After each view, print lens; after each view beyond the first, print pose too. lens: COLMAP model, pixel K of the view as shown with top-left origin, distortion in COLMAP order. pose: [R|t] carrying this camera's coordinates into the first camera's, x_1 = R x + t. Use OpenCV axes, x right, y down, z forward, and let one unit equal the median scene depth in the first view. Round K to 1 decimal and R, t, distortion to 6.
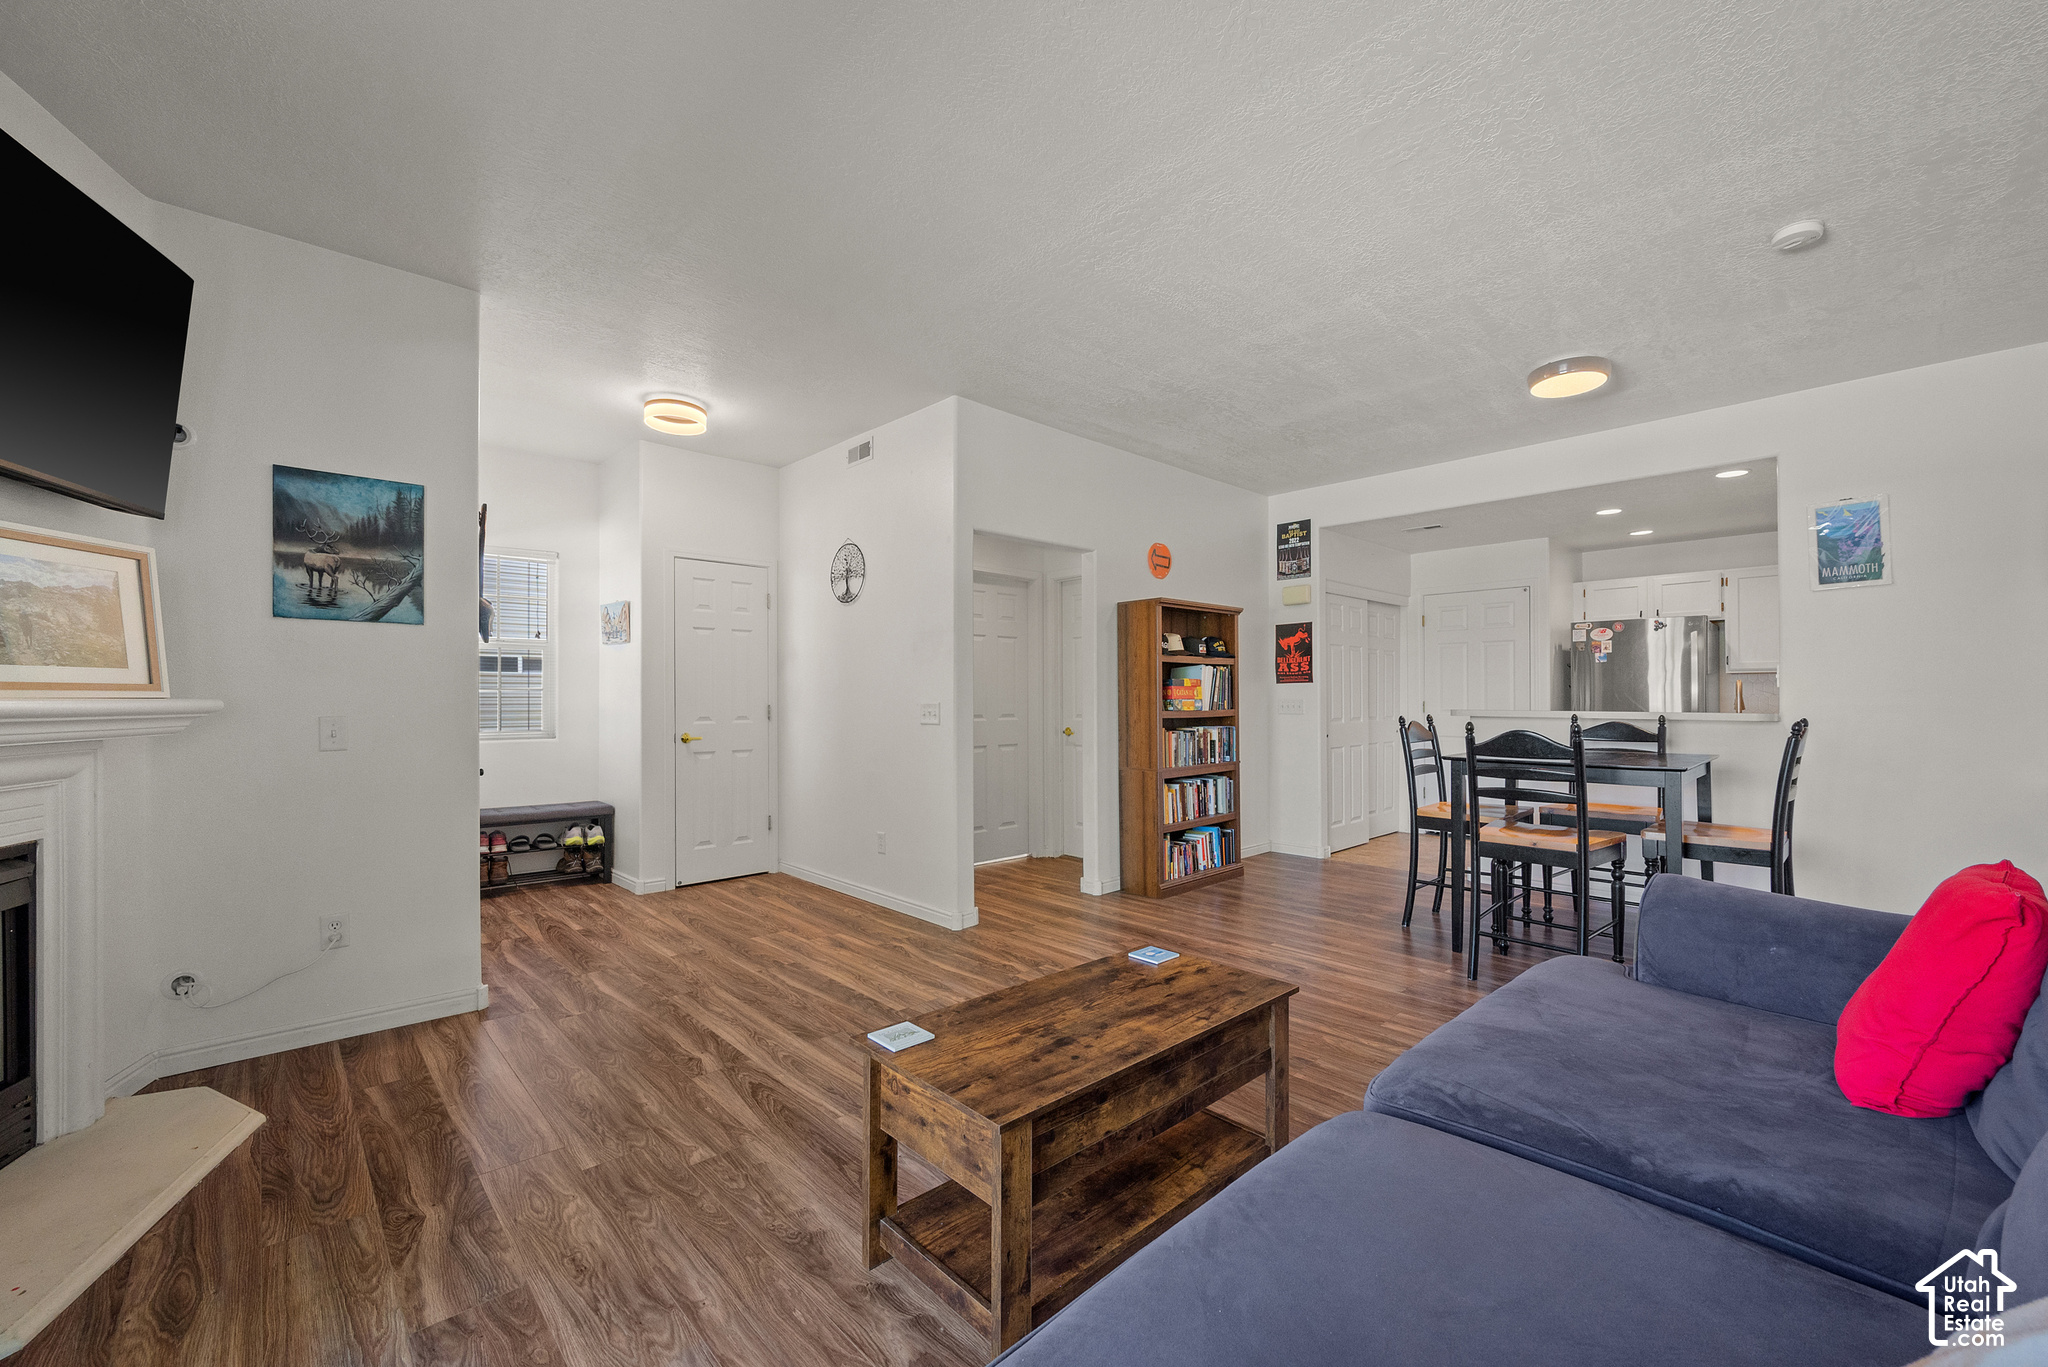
lens RADIAL K [[834.9, 0, 1029.8], [0, 834.9, 691.8], [0, 0, 1]] dist [0.001071, -0.000012]
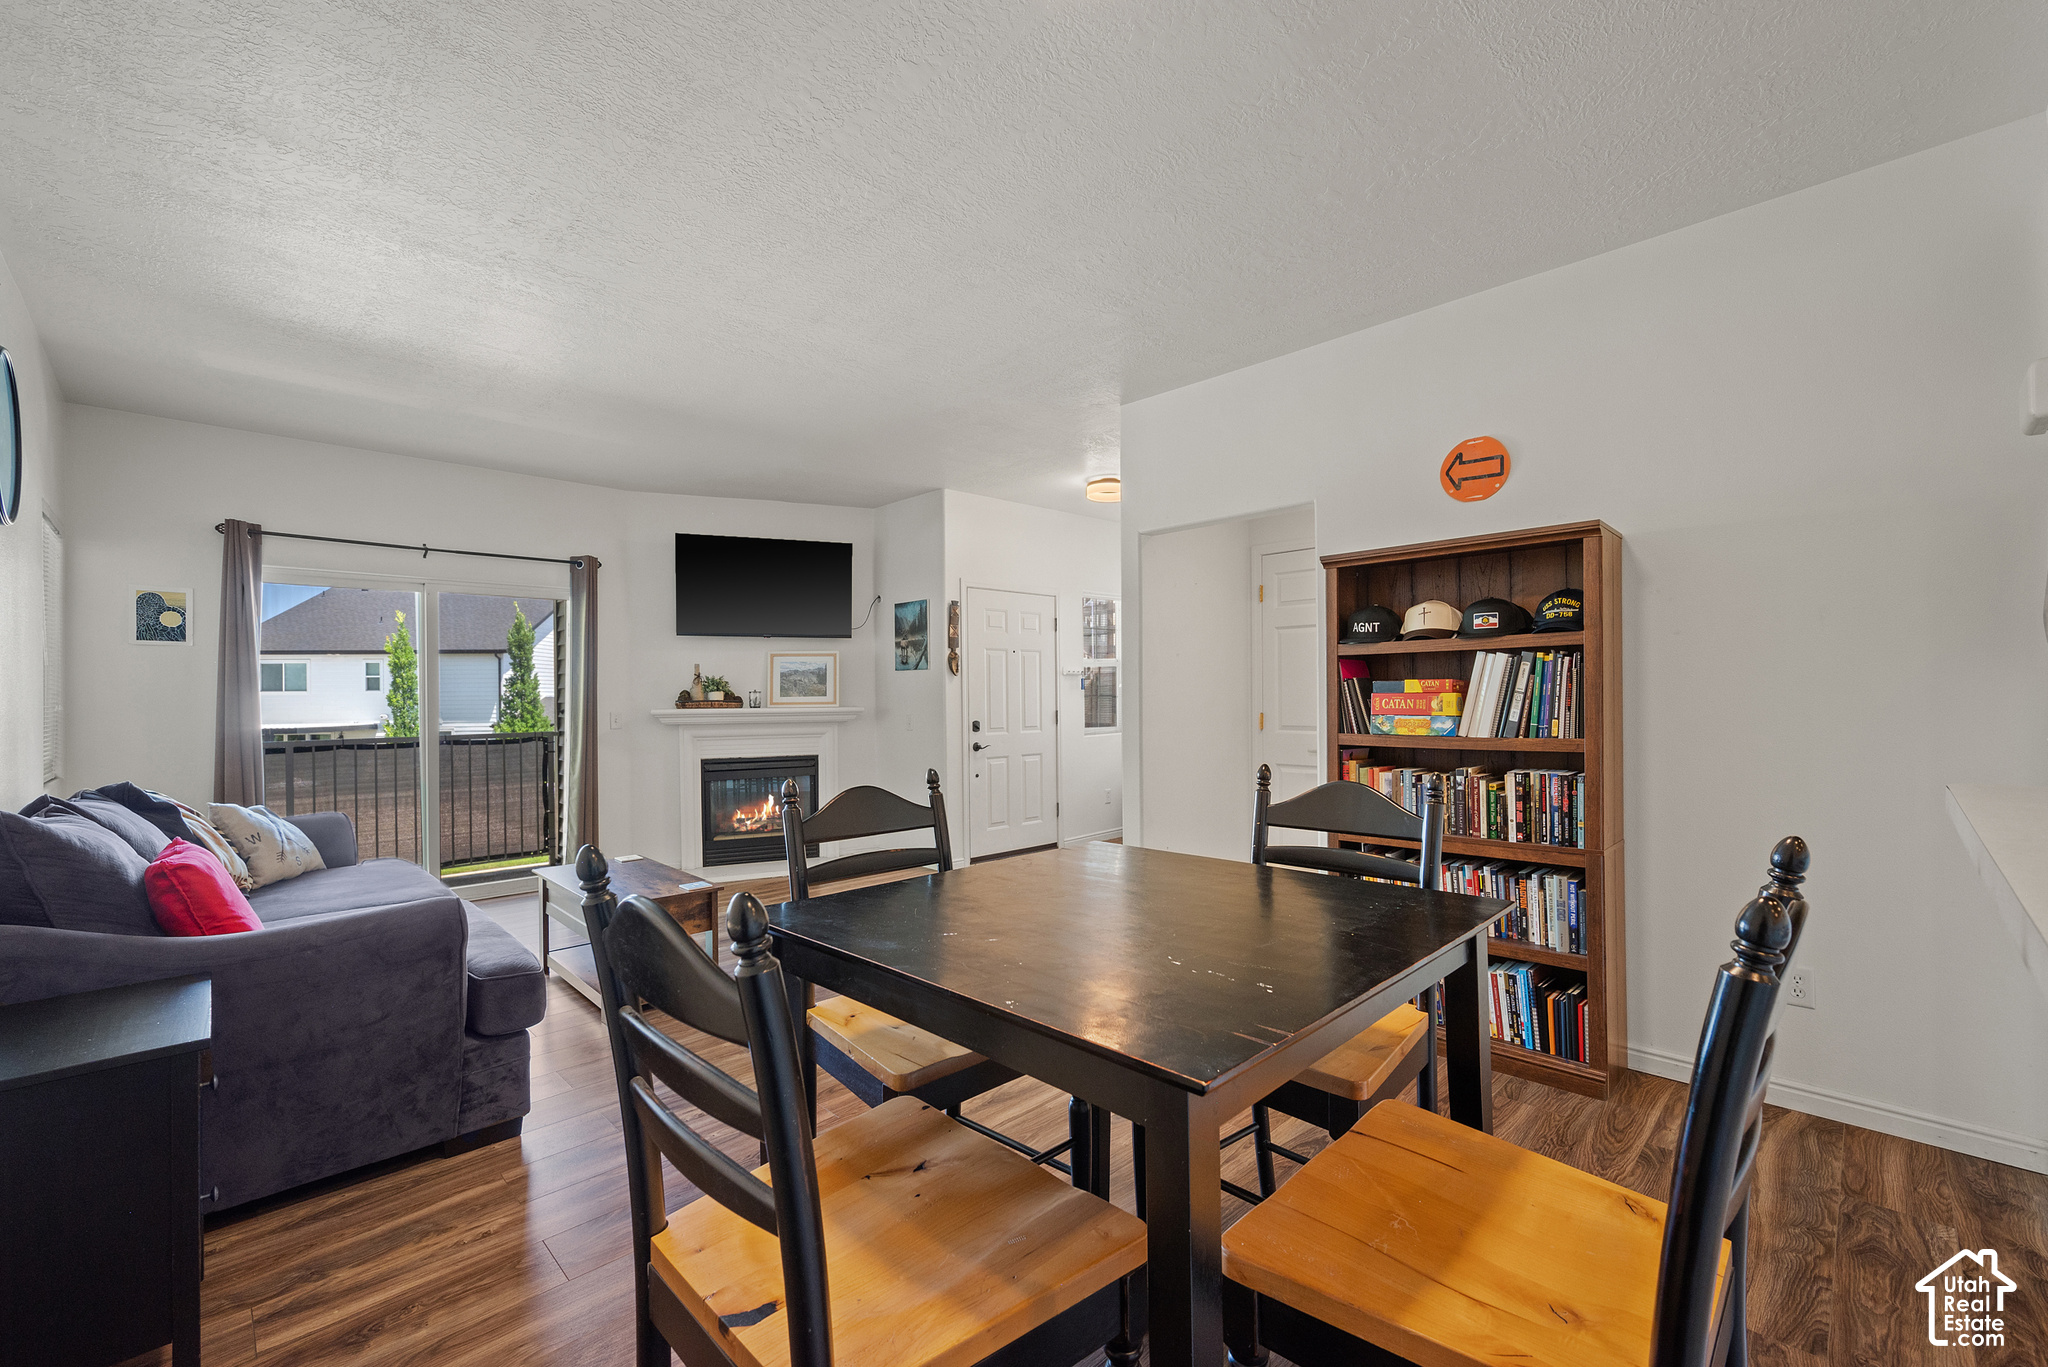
lens RADIAL K [[859.0, 0, 1017.4], [0, 859.0, 692.7], [0, 0, 1]] dist [-0.000807, -0.000475]
pose [[-0.012104, 0.000276, -0.999927, 1.507780], [0.018831, 0.999823, 0.000048, -0.023136], [0.999749, -0.018829, -0.012107, 1.410241]]
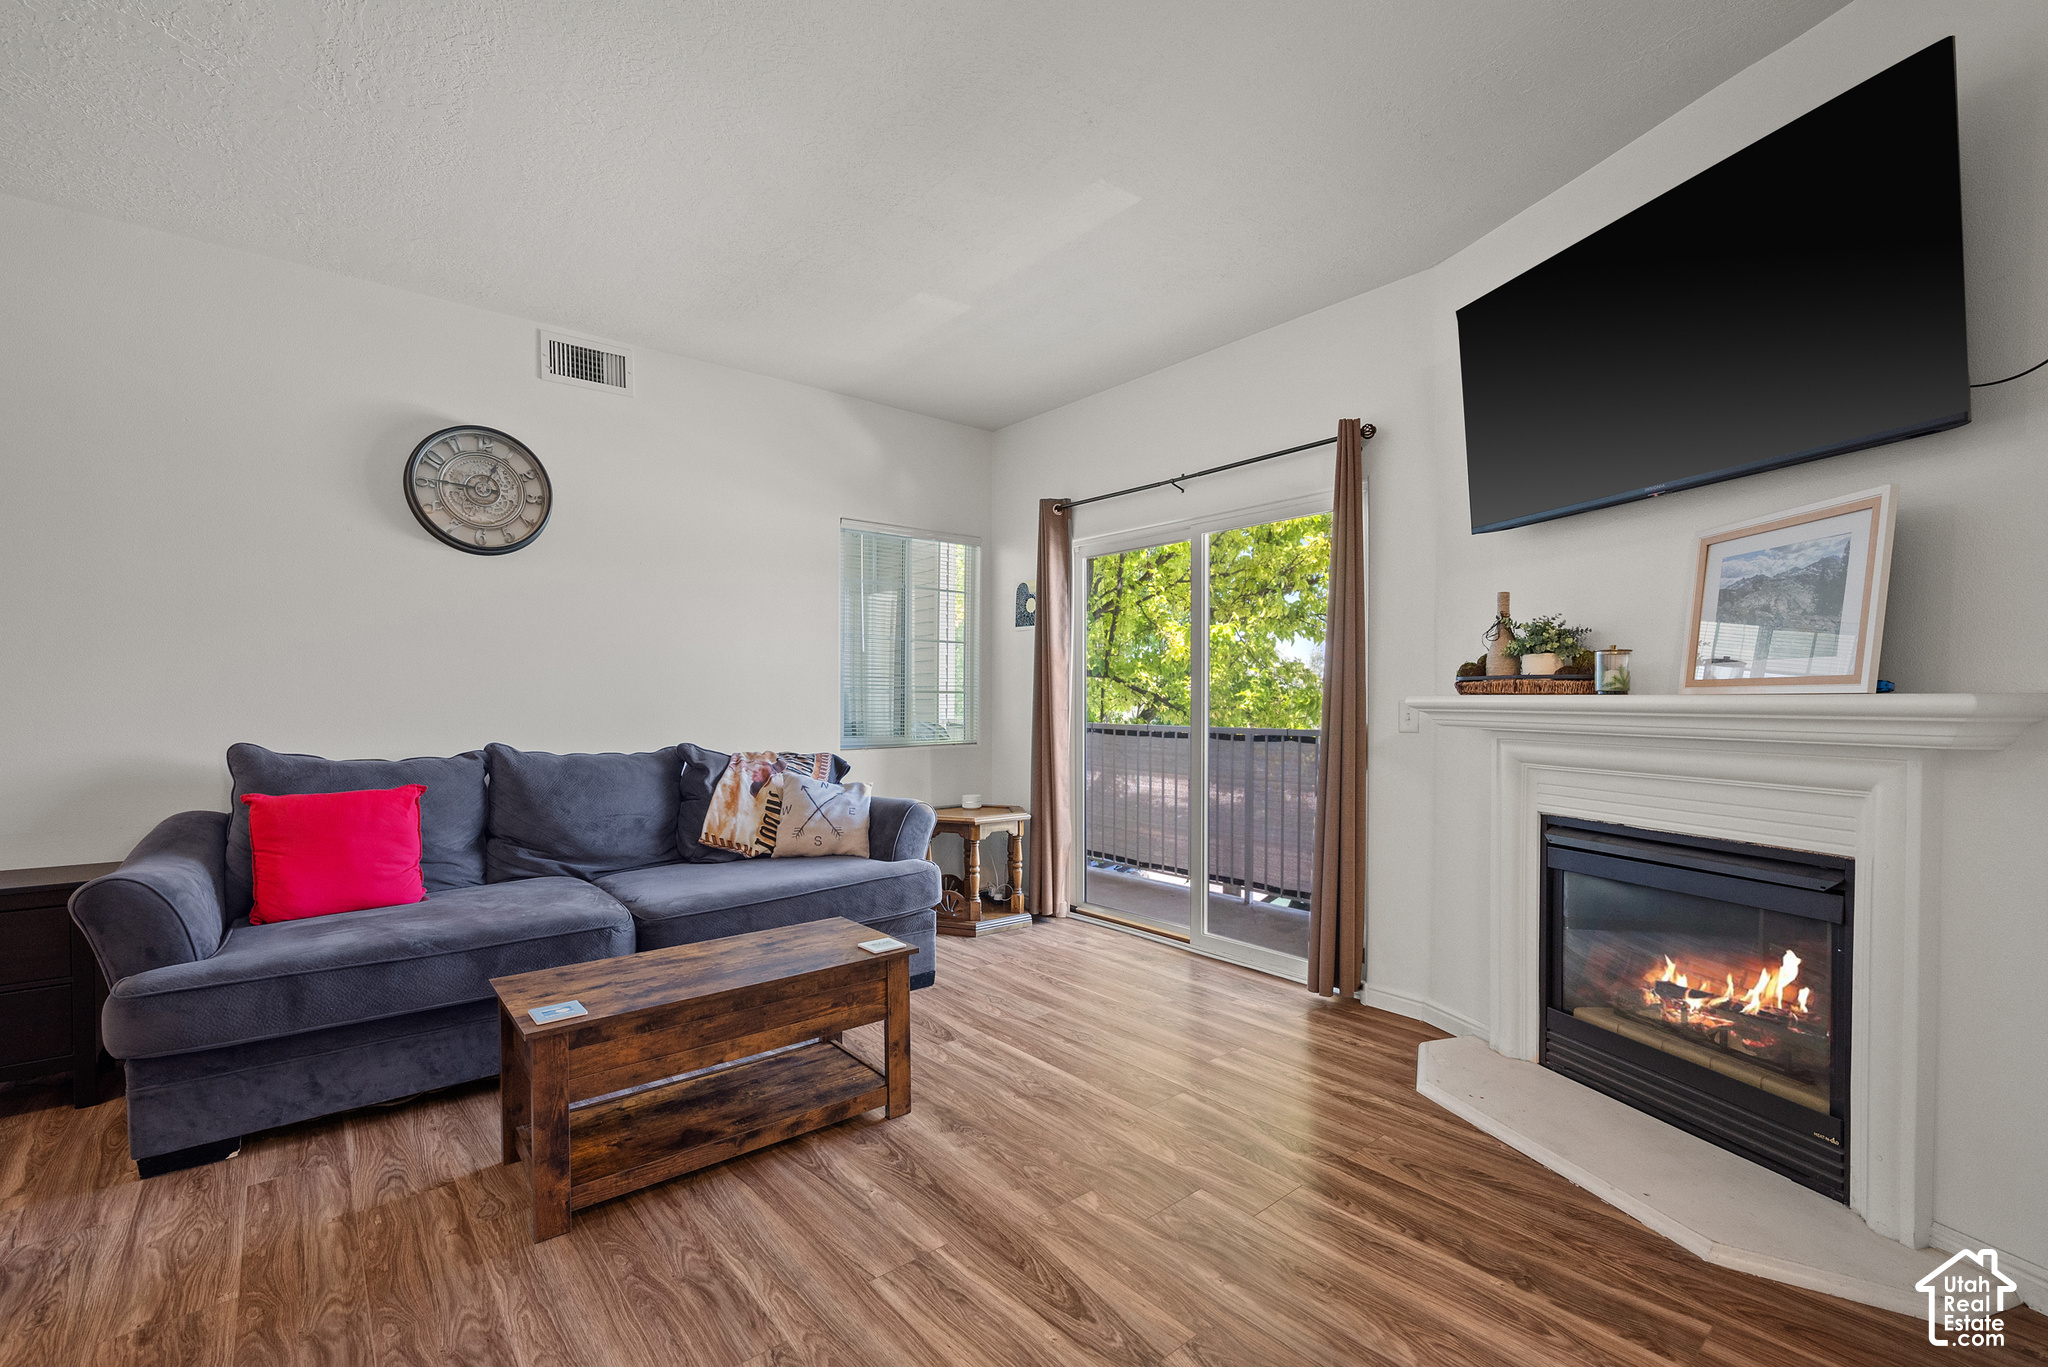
lens RADIAL K [[859.0, 0, 1026.1], [0, 859.0, 698.5], [0, 0, 1]] dist [-0.000807, -0.000475]
pose [[-0.998166, 0.002926, 0.060468, -0.308769], [0.002686, 0.999988, -0.004058, 0.010727], [-0.060479, -0.003888, -0.998162, 1.555385]]
